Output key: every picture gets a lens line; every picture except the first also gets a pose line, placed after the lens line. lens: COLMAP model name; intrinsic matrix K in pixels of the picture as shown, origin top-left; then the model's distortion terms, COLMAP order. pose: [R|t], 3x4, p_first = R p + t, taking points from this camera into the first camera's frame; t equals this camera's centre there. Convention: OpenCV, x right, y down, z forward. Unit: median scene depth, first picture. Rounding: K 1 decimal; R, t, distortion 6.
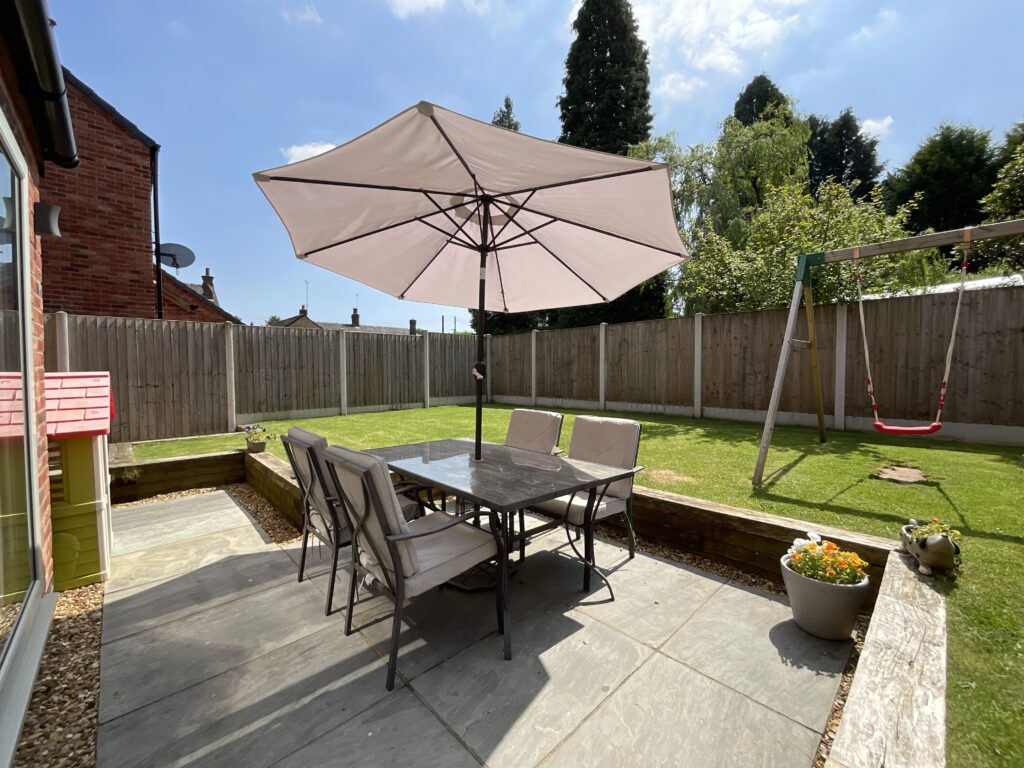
lens RADIAL K [[418.9, 0, 510.6], [0, 418.9, 382.4], [0, 0, 1]] dist [-0.001385, 0.001704]
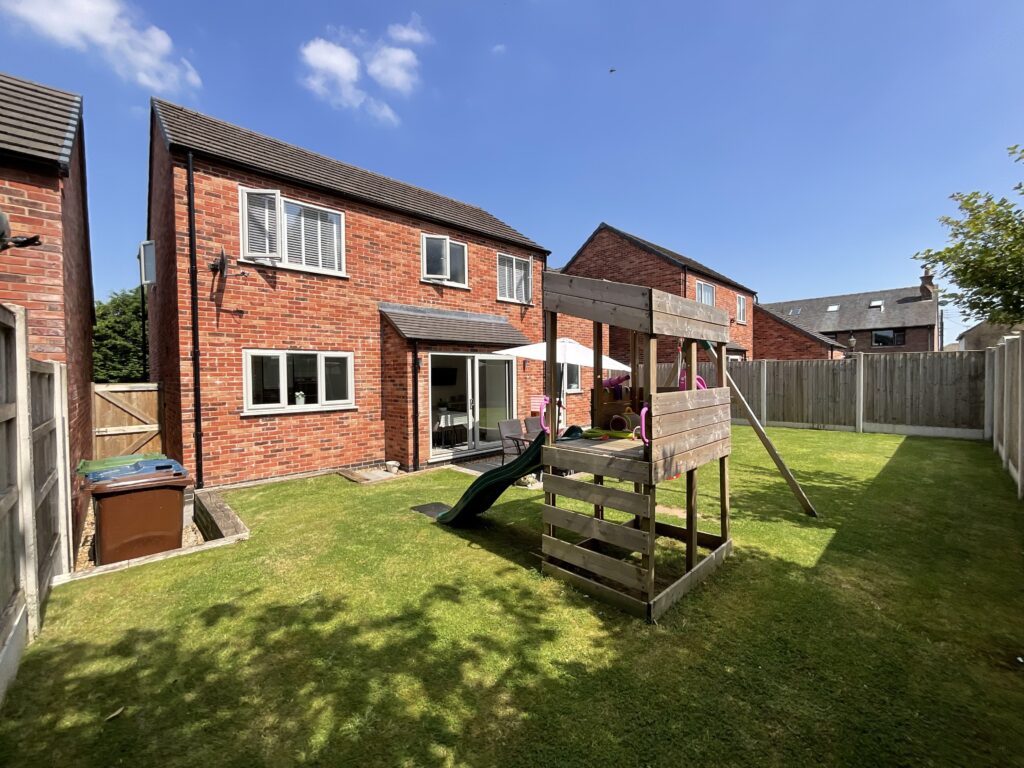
lens RADIAL K [[418.9, 0, 512.4], [0, 418.9, 385.5], [0, 0, 1]] dist [-0.001385, 0.001704]
pose [[0.008669, 0.033204, -0.999411, 0.897826], [-0.017771, 0.999296, 0.033046, -0.078094], [0.999805, 0.017474, 0.009253, 0.216234]]
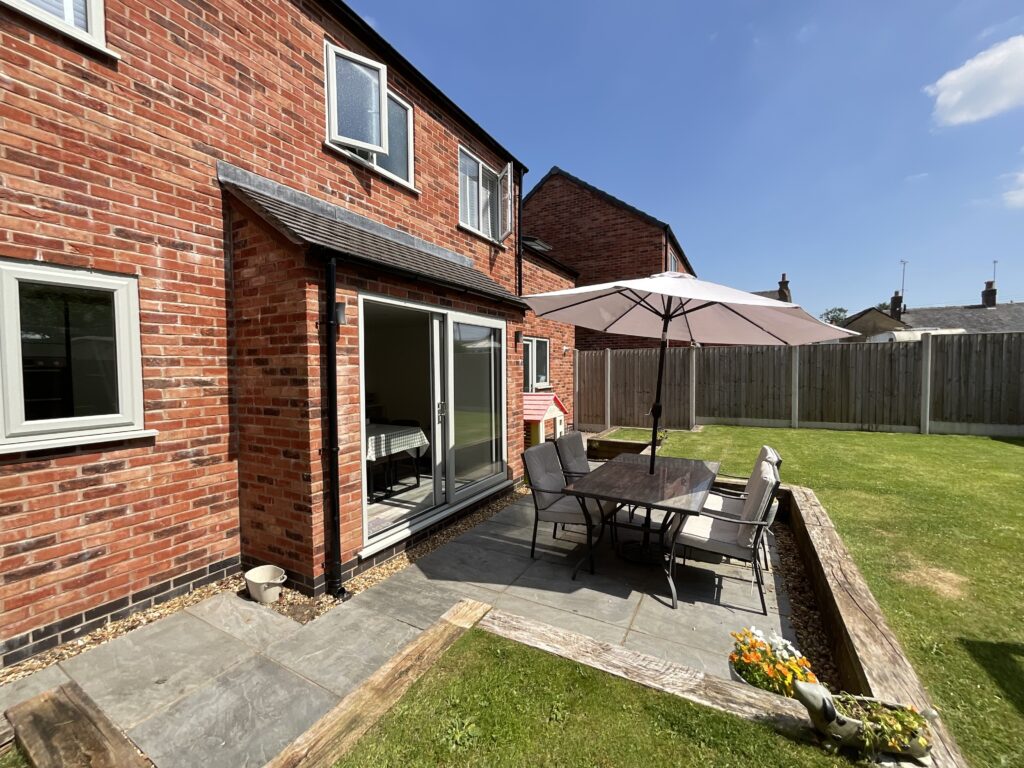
lens RADIAL K [[418.9, 0, 510.7], [0, 418.9, 384.5], [0, 0, 1]] dist [-0.001385, 0.001704]
pose [[0.303635, 0.038835, -0.951997, 0.353344], [-0.020302, 0.999206, 0.034286, -0.048279], [0.952572, 0.008917, 0.304182, 0.046483]]
